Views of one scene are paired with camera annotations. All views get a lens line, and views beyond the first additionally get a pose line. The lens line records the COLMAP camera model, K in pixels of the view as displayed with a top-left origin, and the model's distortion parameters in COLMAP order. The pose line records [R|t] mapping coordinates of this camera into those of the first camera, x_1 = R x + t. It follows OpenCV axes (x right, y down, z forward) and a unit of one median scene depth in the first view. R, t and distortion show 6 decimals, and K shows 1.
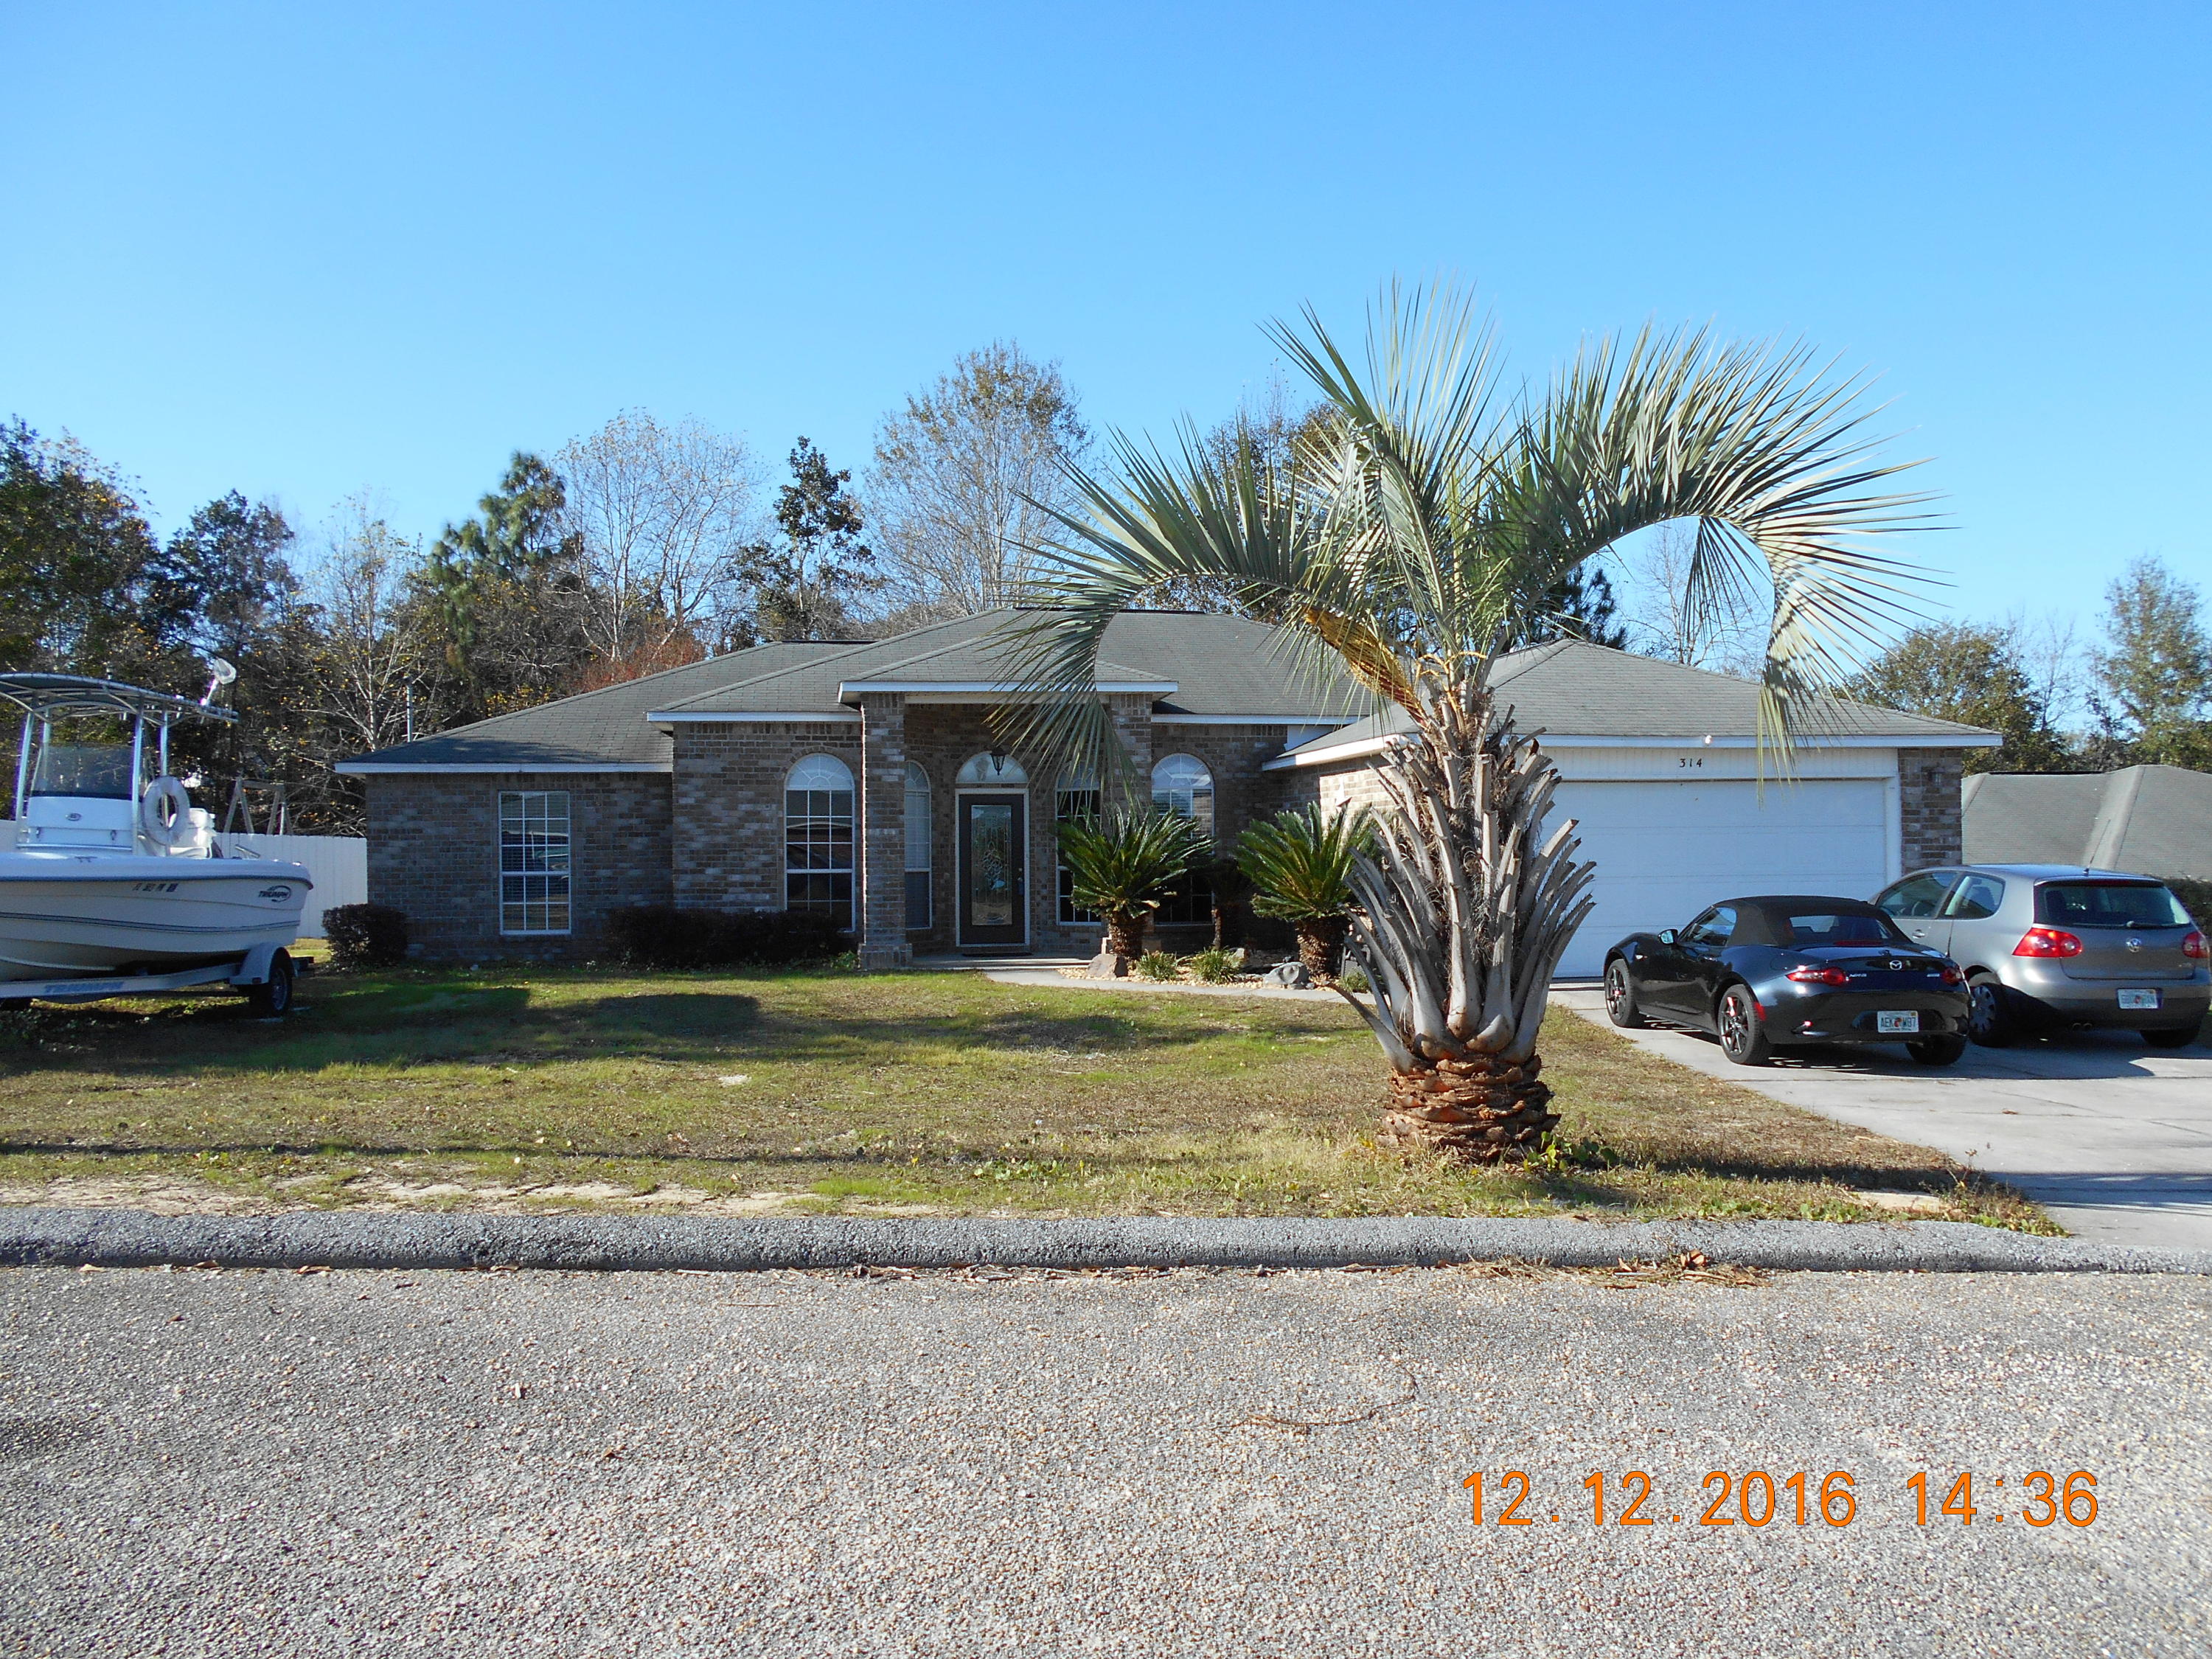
lens RADIAL K [[1714.1, 0, 1085.0], [0, 1714.1, 825.2], [0, 0, 1]] dist [-0.016287, 0.005522]
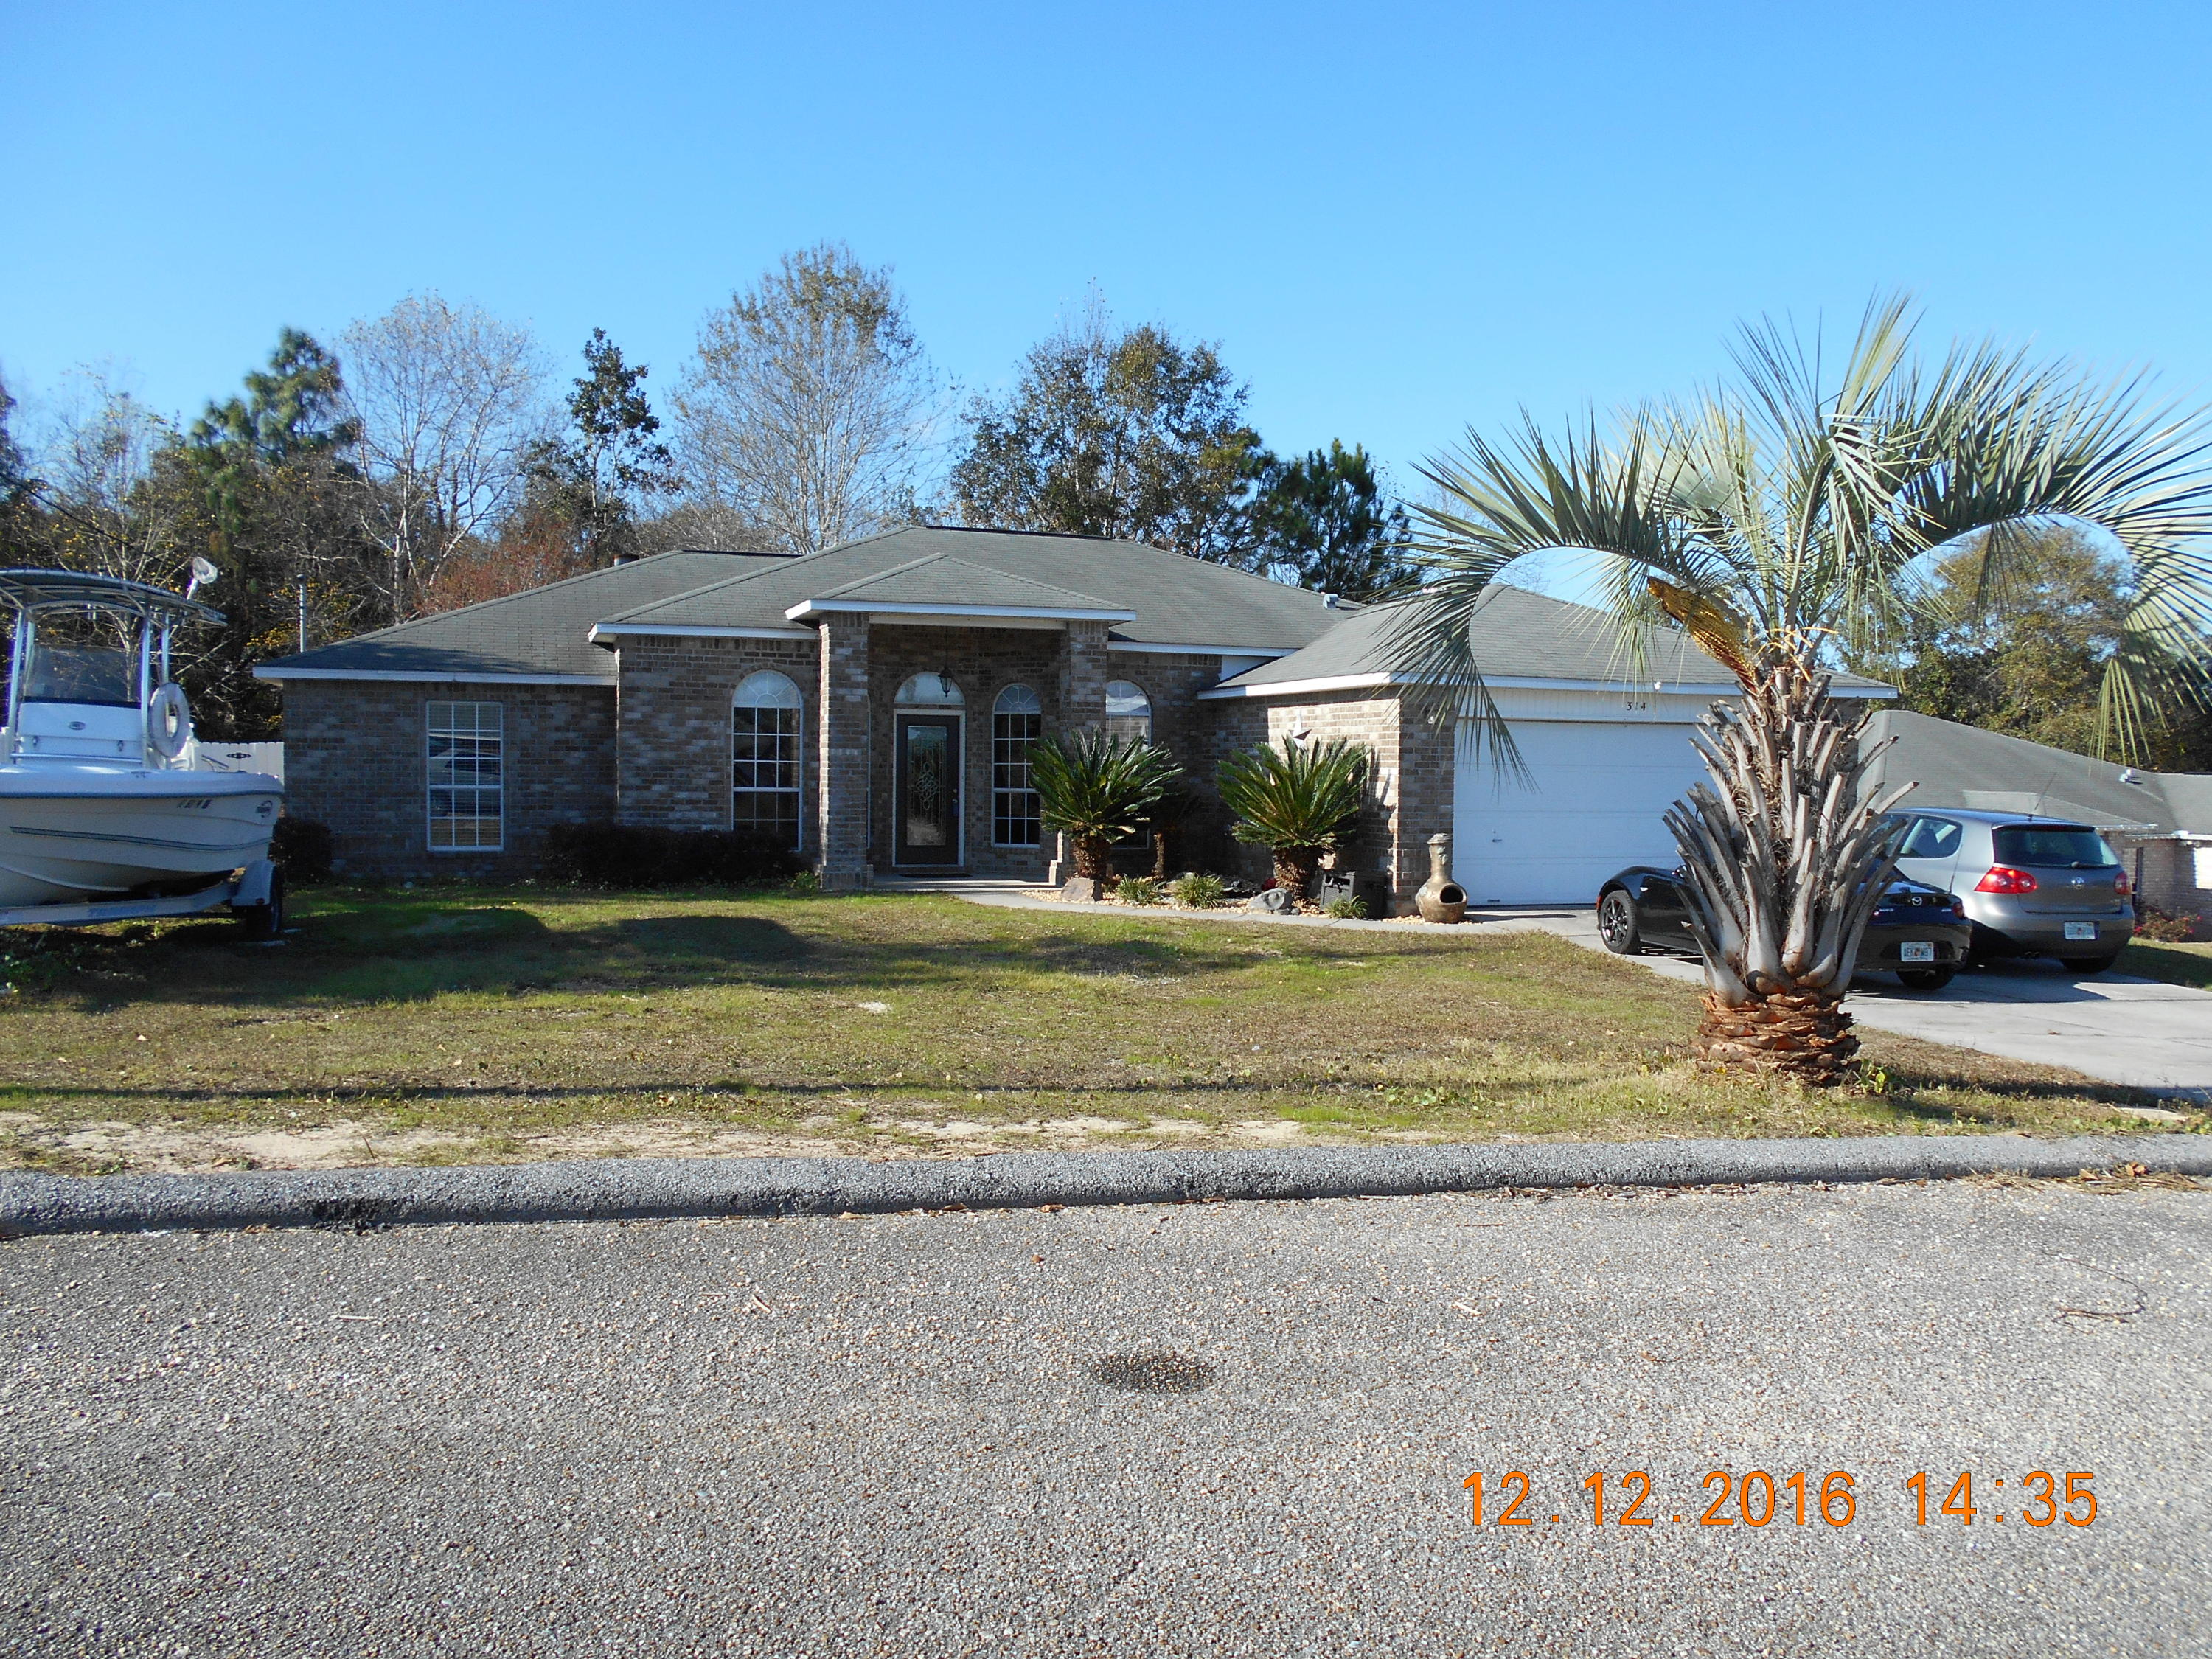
lens RADIAL K [[1724.4, 0, 1076.9], [0, 1724.4, 806.4], [0, 0, 1]] dist [-0.029978, 0.004594]
pose [[0.986916, 0.016376, 0.160403, -0.139006], [-0.022787, 0.999010, 0.038210, -0.005734], [-0.159618, -0.041365, 0.986312, -0.008191]]
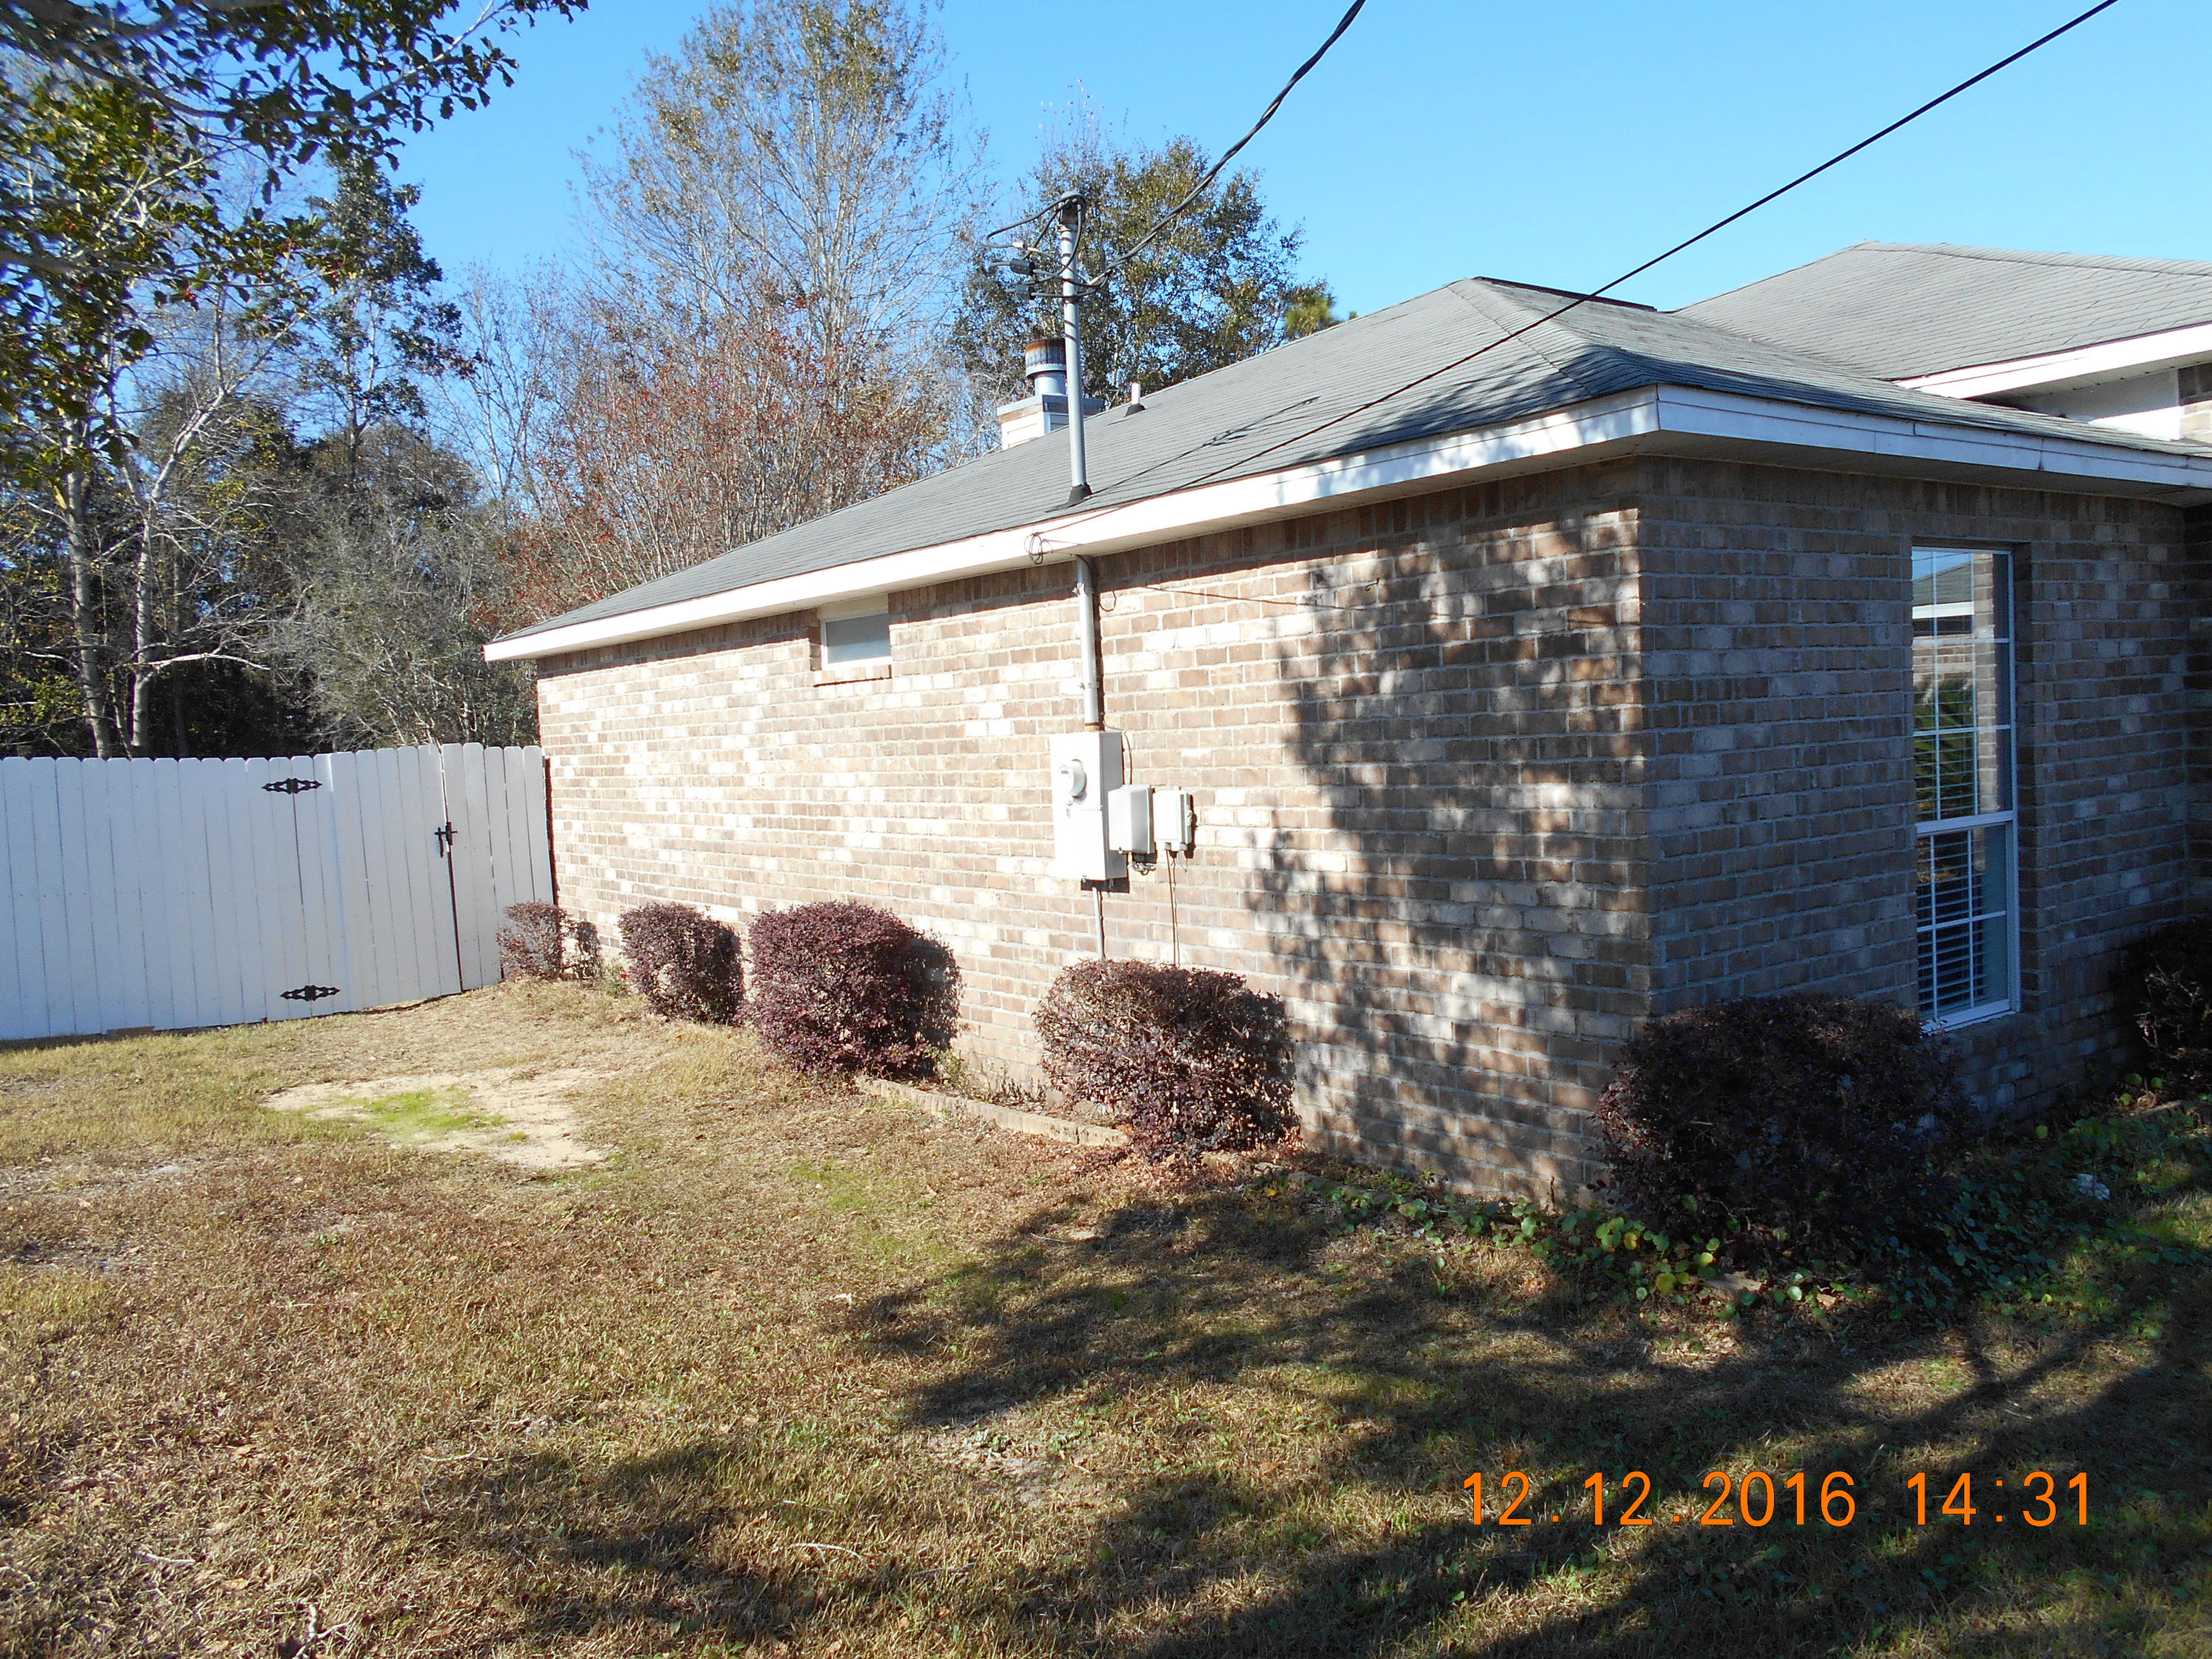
lens RADIAL K [[1725.4, 0, 1130.7], [0, 1725.4, 829.6], [0, 0, 1]] dist [-0.006247, 0.000328]
pose [[0.885448, -0.060500, 0.460783, -0.596763], [0.033533, 0.997223, 0.066495, 0.004351], [-0.463527, -0.043427, 0.885018, 0.811584]]
